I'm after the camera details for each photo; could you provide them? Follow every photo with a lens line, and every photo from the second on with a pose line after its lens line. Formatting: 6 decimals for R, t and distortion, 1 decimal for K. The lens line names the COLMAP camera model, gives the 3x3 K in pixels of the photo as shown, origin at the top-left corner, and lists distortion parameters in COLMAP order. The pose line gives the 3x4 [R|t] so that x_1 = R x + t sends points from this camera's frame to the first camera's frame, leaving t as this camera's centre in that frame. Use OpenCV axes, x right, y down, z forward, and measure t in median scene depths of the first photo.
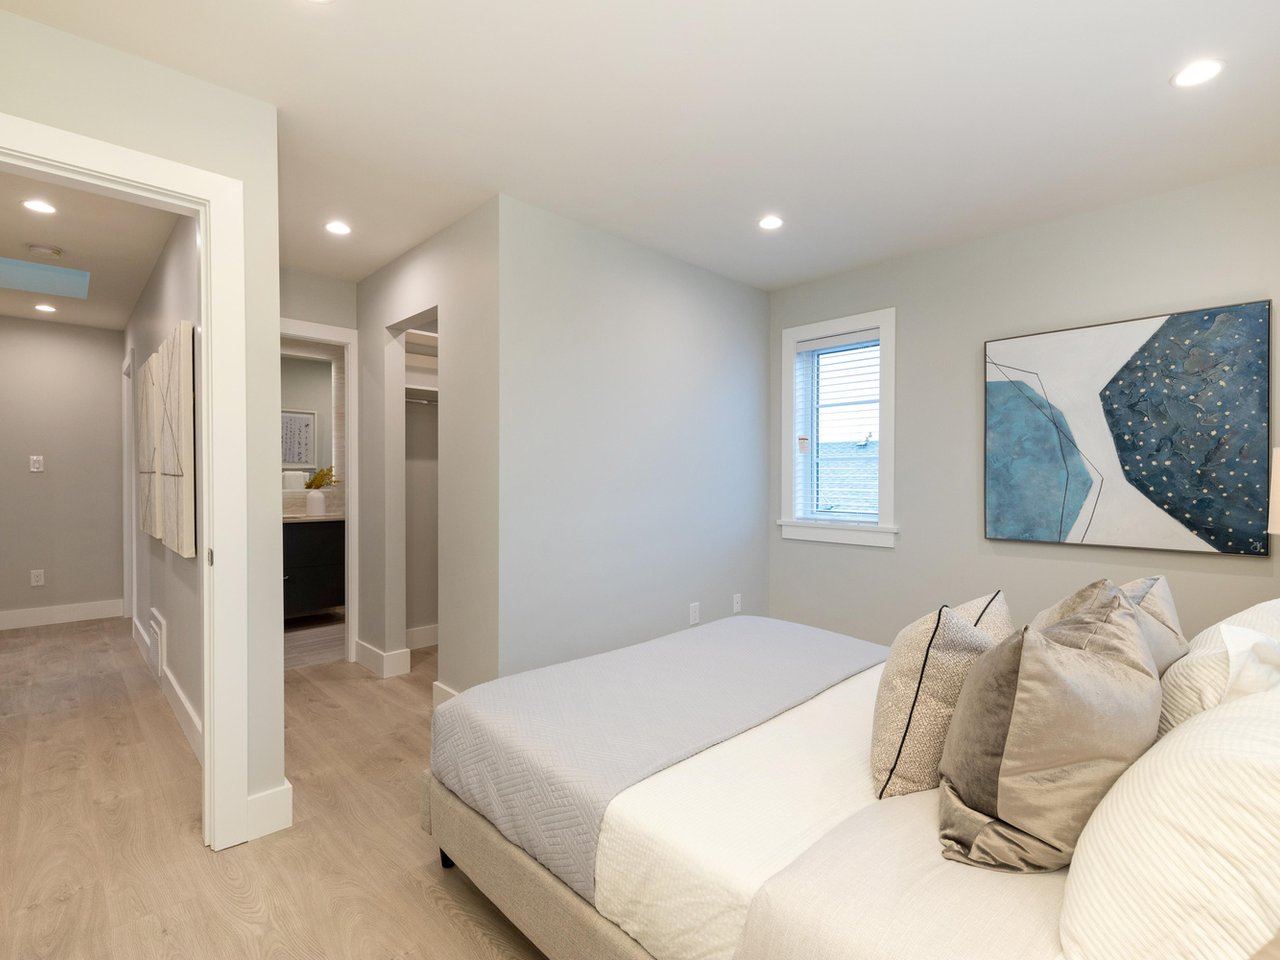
lens RADIAL K [[618.0, 0, 641.9], [0, 618.0, 483.1], [0, 0, 1]] dist [0.028346, 0.001015]
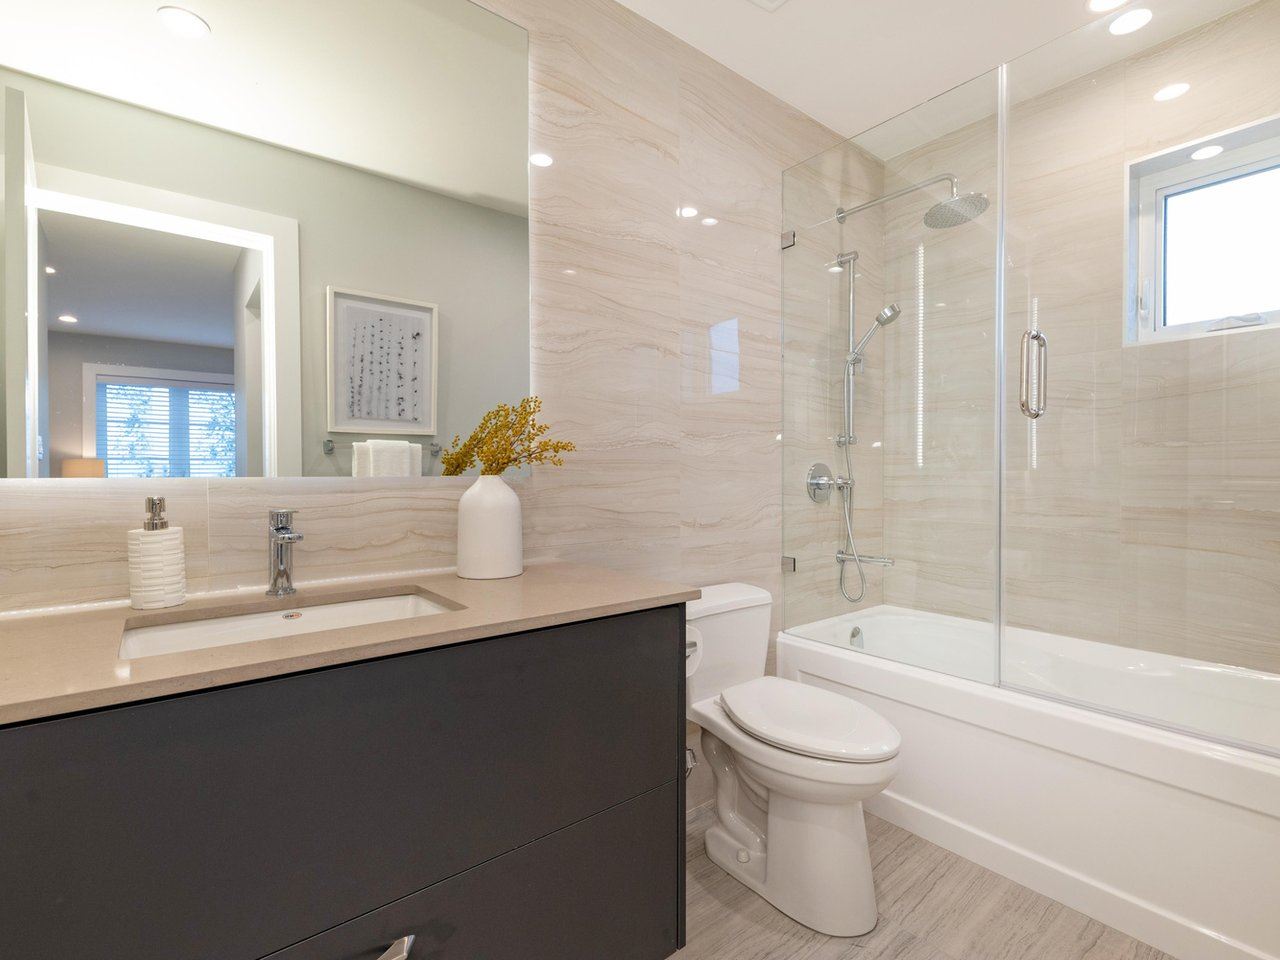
lens RADIAL K [[618.0, 0, 642.1], [0, 618.0, 480.0], [0, 0, 1]] dist [0.028346, 0.001015]
pose [[0.996051, -0.000410, -0.088777, -0.347019], [-0.000129, 0.999982, -0.006071, 0.010456], [0.088777, 0.006058, 0.996033, 0.591803]]
